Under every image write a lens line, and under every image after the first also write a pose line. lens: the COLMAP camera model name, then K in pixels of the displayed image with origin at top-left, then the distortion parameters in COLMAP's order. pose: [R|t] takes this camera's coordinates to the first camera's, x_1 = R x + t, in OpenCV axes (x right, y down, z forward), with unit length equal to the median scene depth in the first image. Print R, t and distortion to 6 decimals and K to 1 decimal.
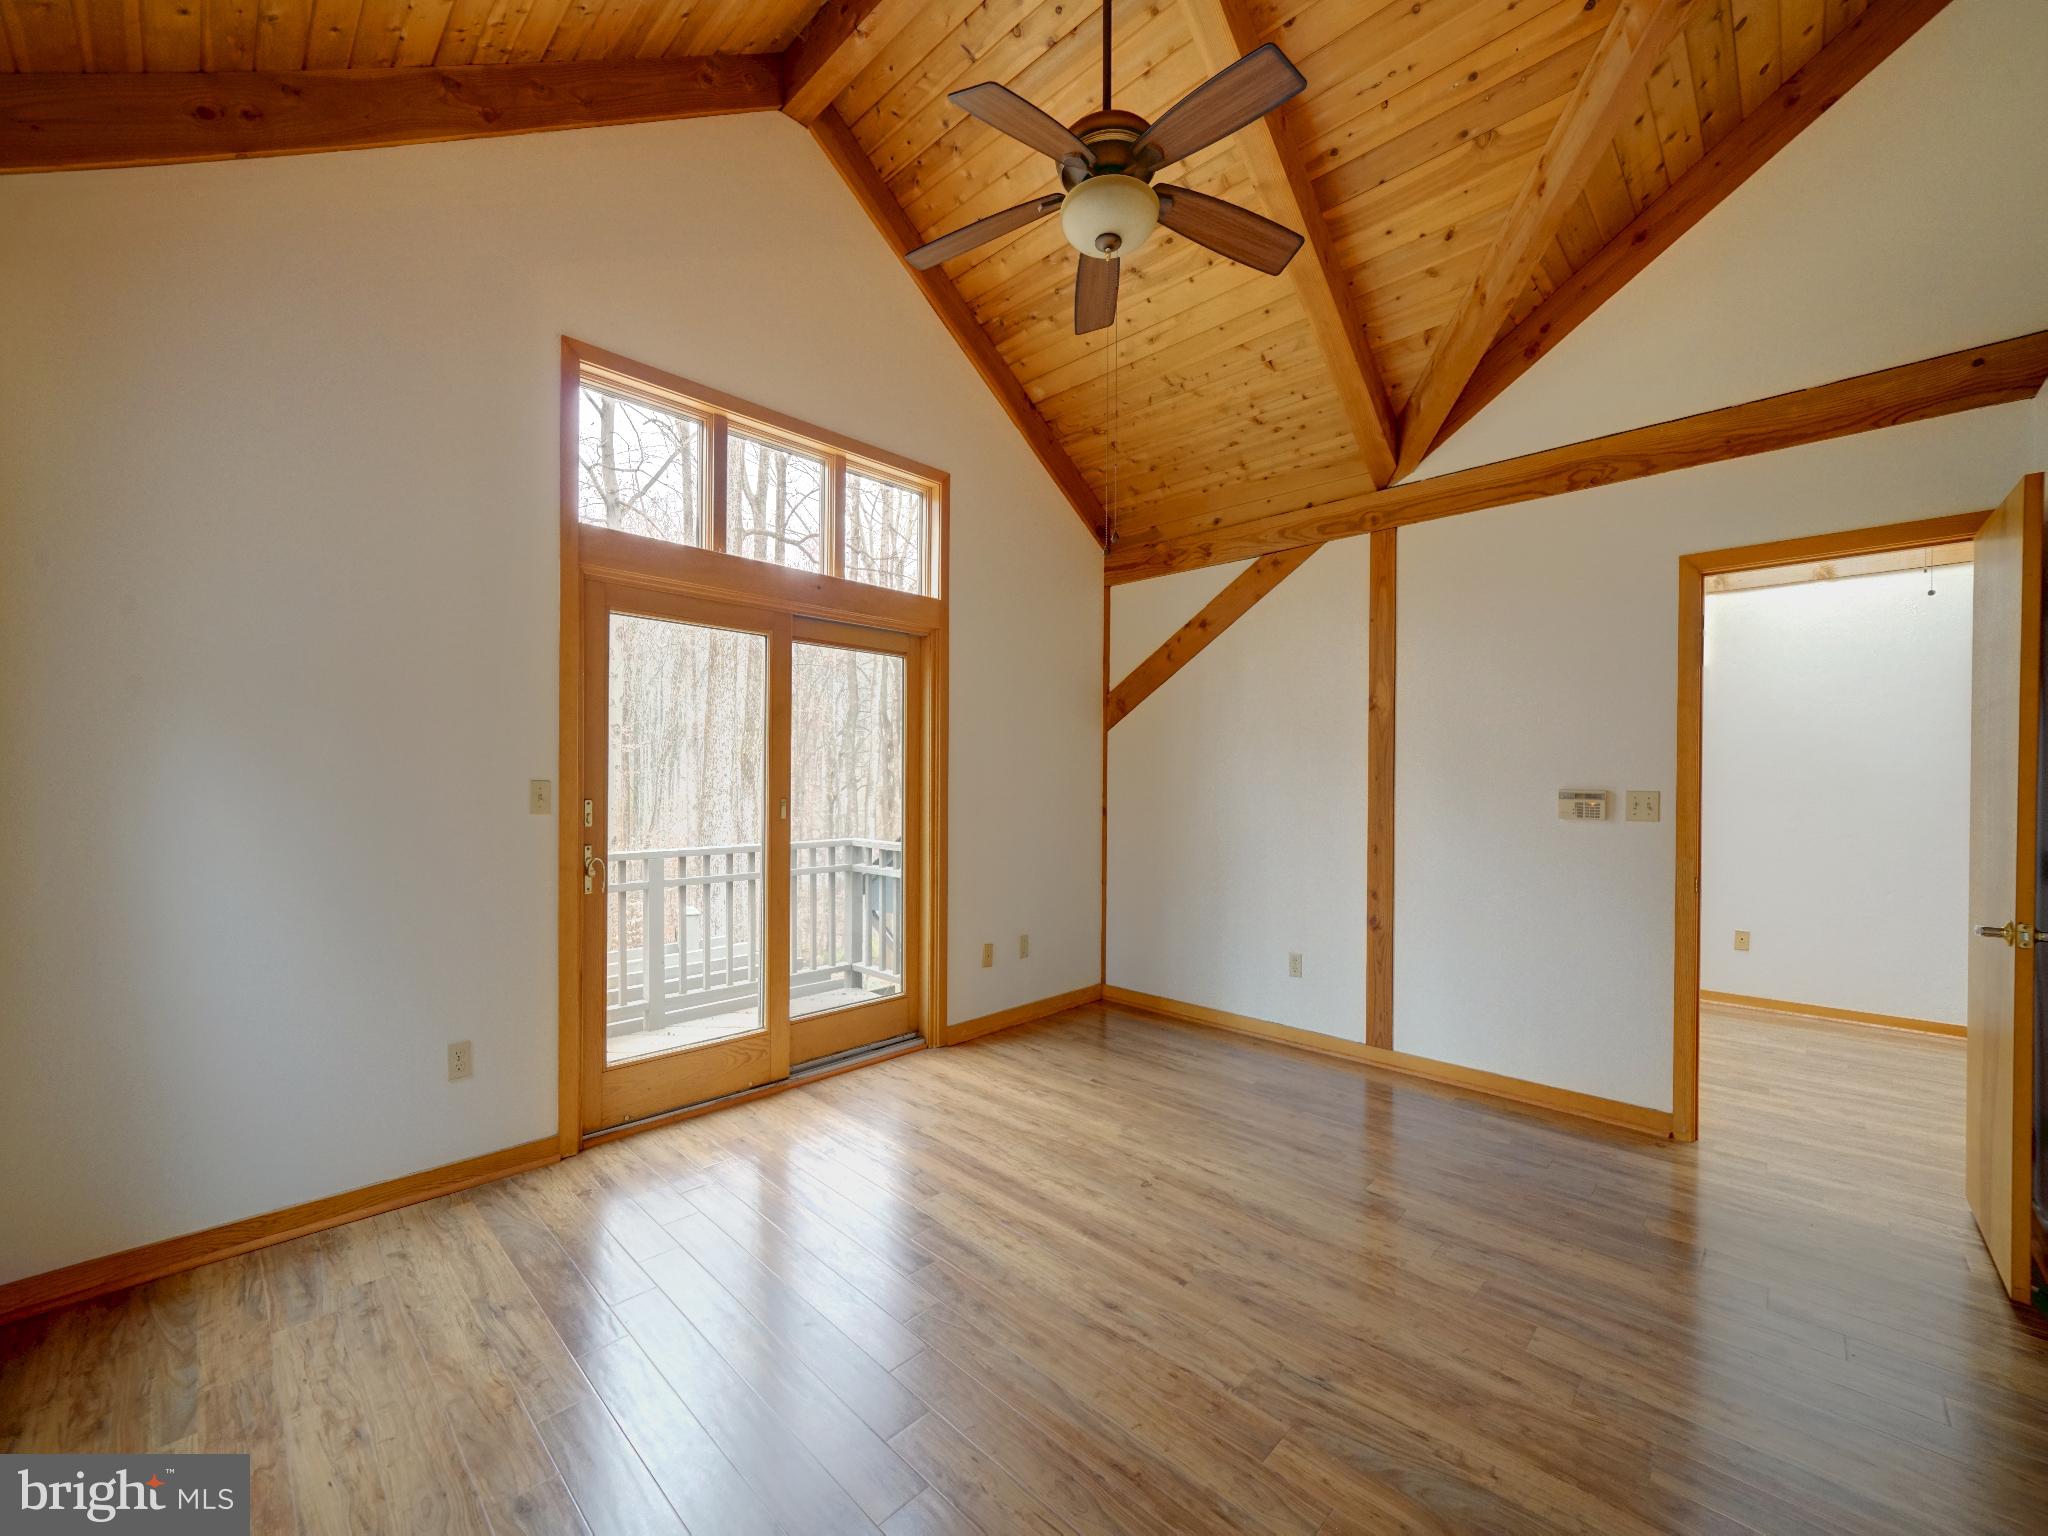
lens RADIAL K [[817.2, 0, 1009.2], [0, 817.2, 779.7], [0, 0, 1]] dist [-0.002490, 0.000811]
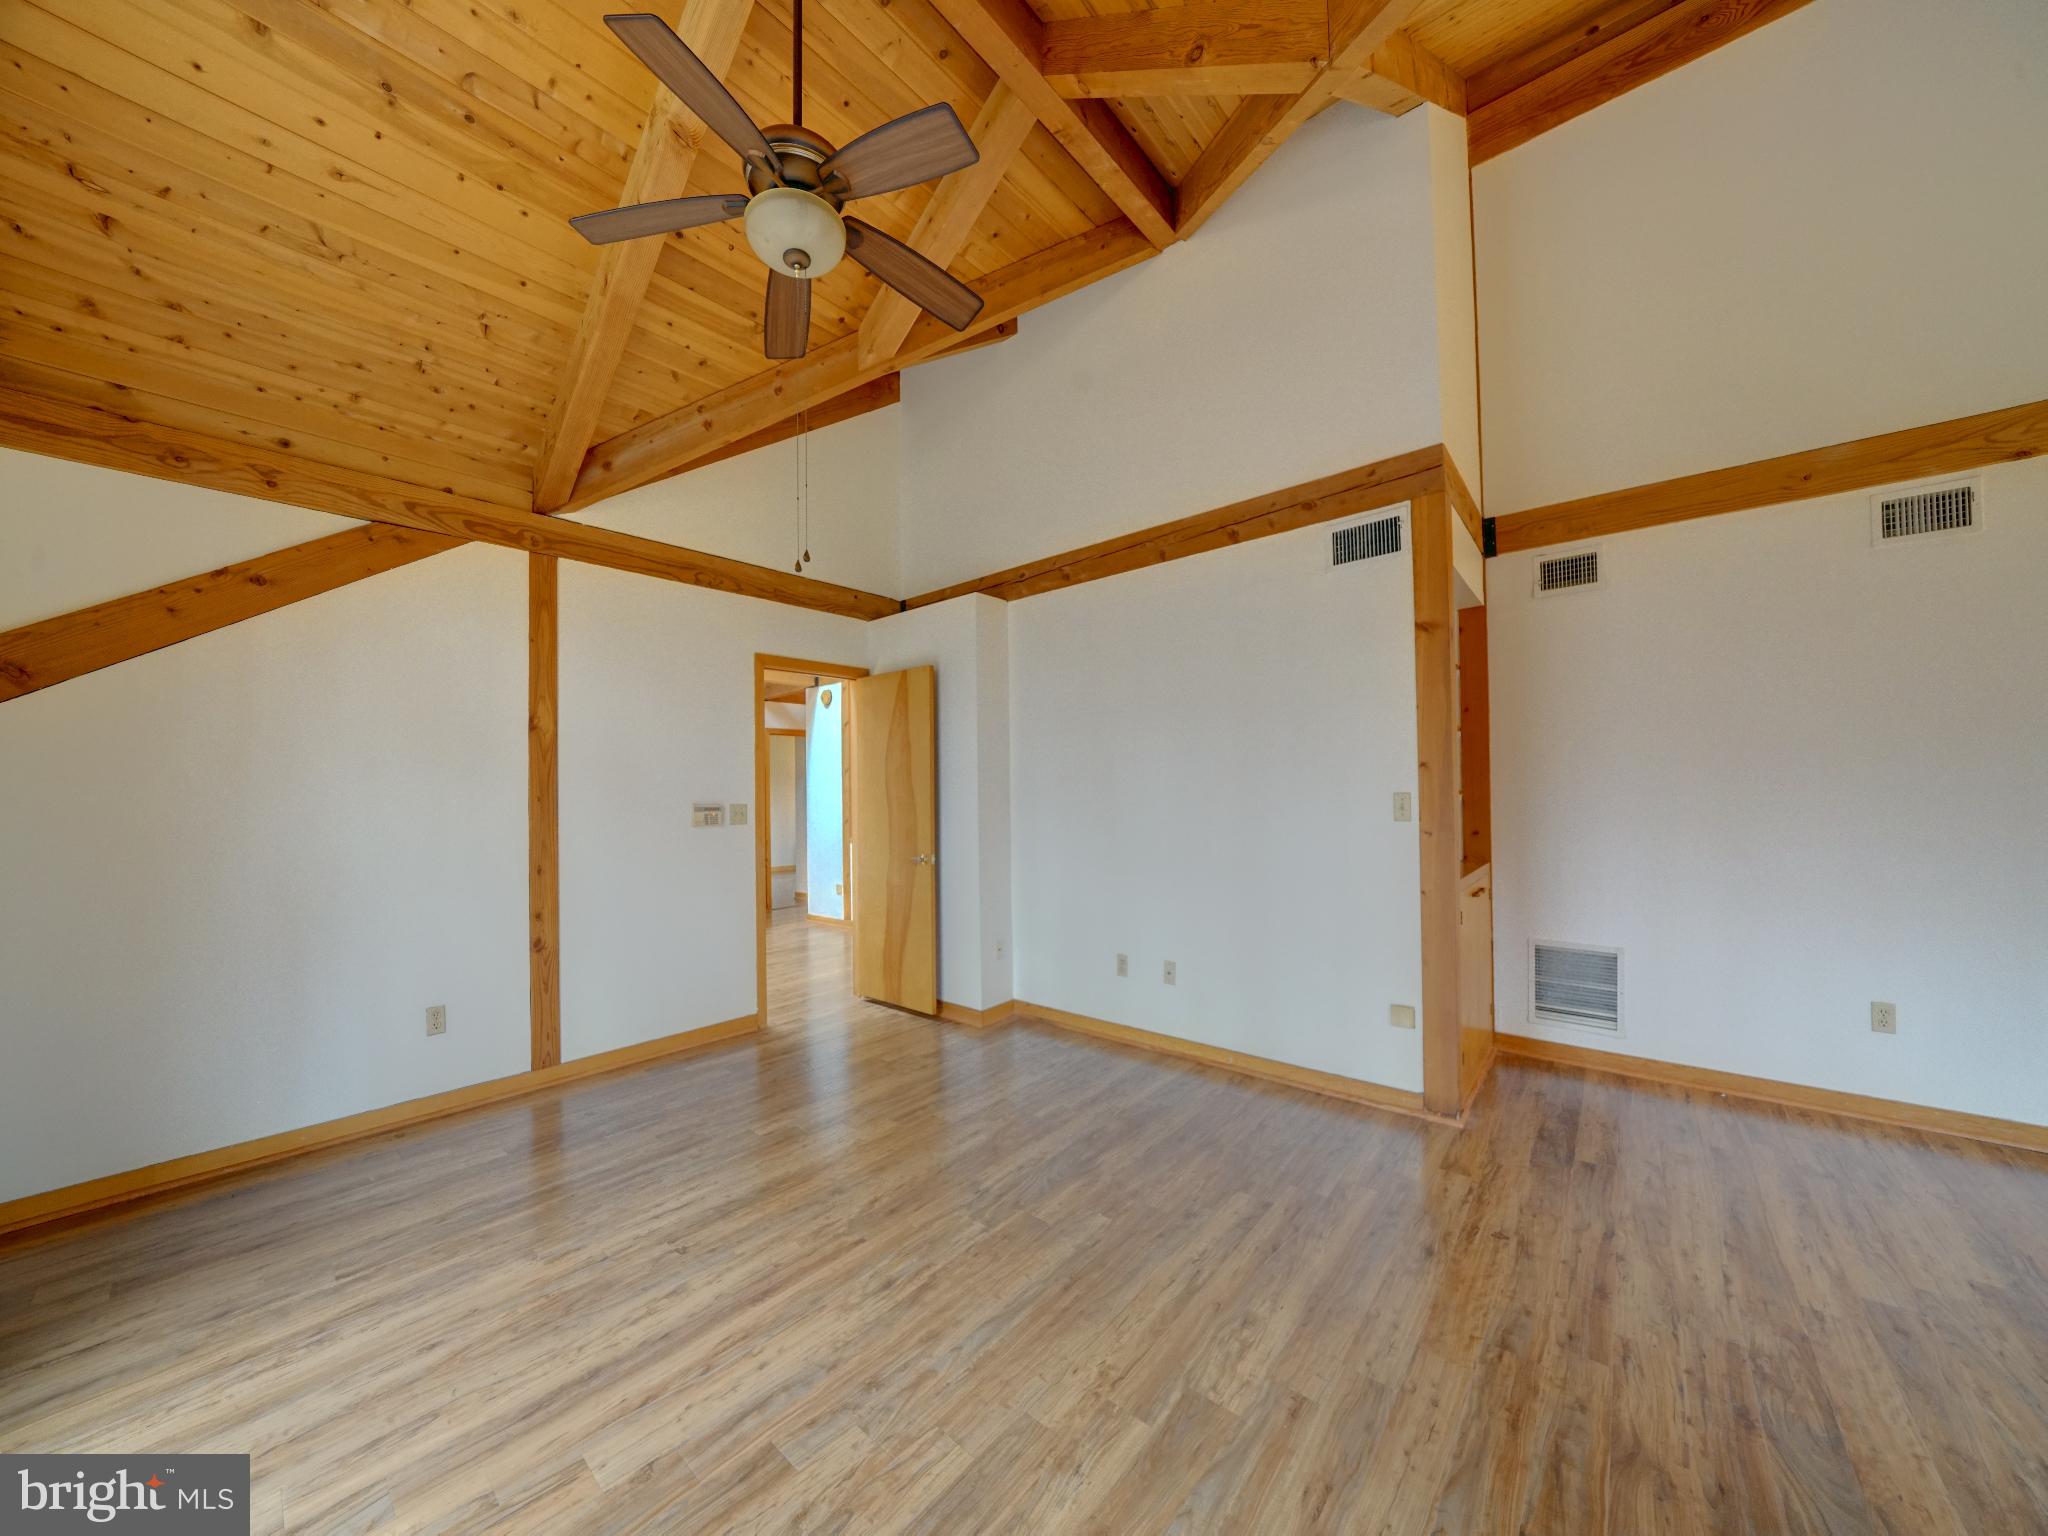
lens RADIAL K [[709.3, 0, 1005.6], [0, 709.3, 785.8], [0, 0, 1]] dist [-0.020652, 0.001402]
pose [[-0.049273, 0.005101, 0.998772, -0.514435], [0.015897, 0.999864, -0.004322, -0.006495], [-0.998659, 0.015664, -0.049347, 0.554987]]
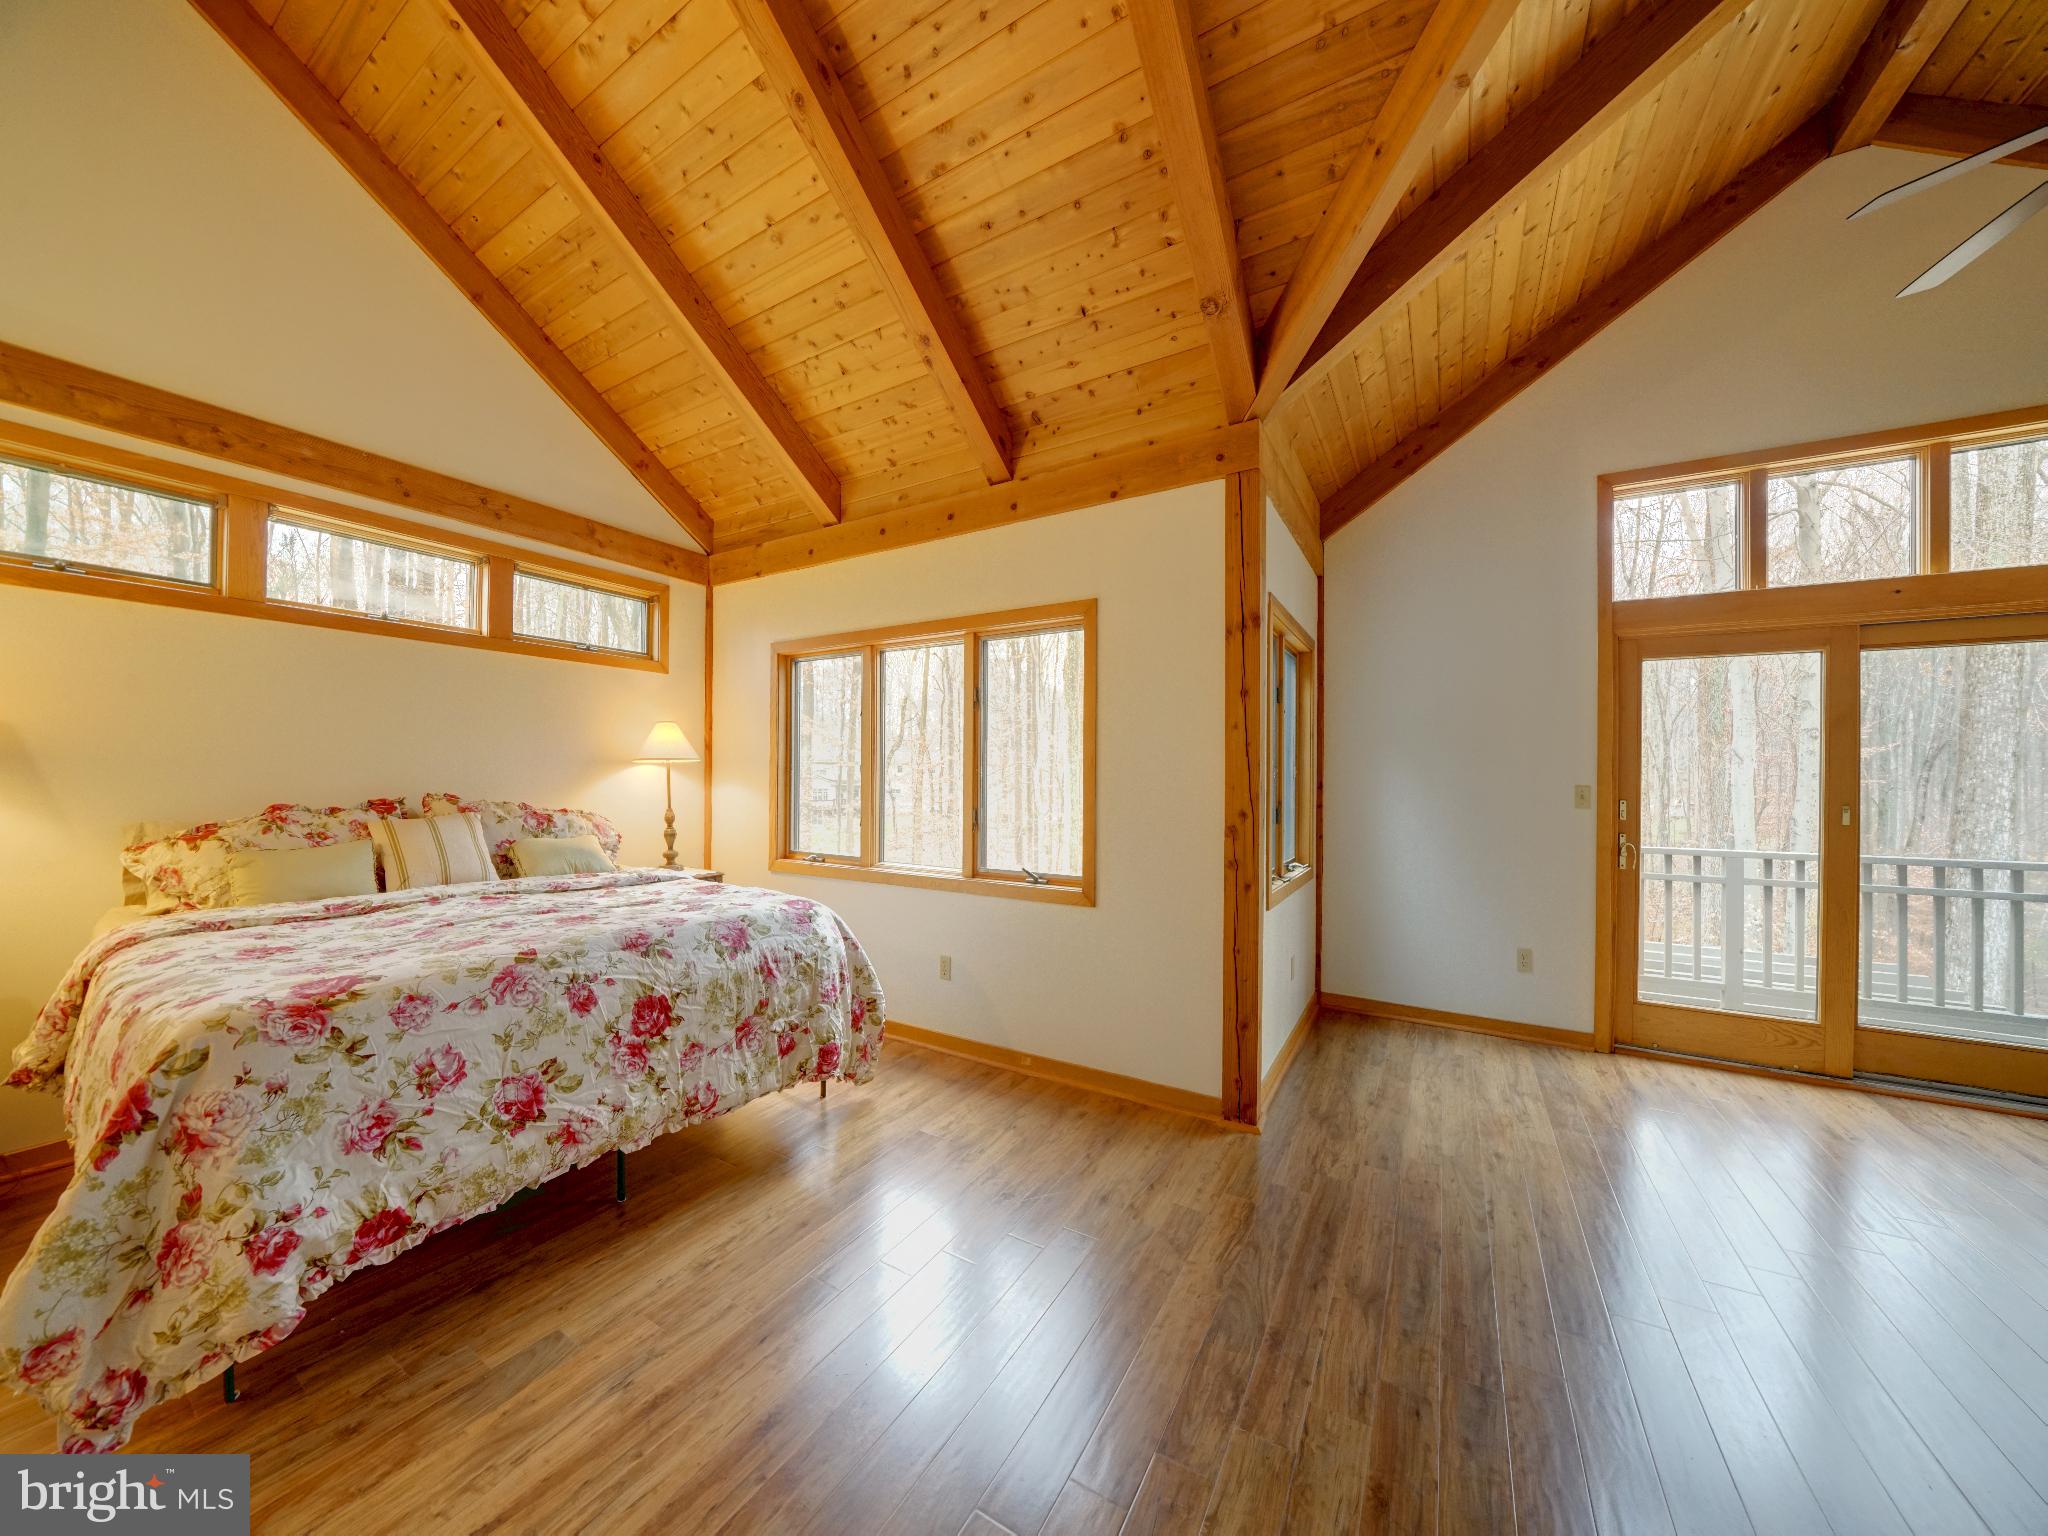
lens RADIAL K [[709.3, 0, 1014.9], [0, 709.3, 779.3], [0, 0, 1]] dist [-0.020652, 0.001402]
pose [[0.230676, -0.003051, -0.973026, 0.349653], [-0.007816, 0.999957, -0.004988, 0.002554], [0.972999, 0.008755, 0.230642, -0.235833]]
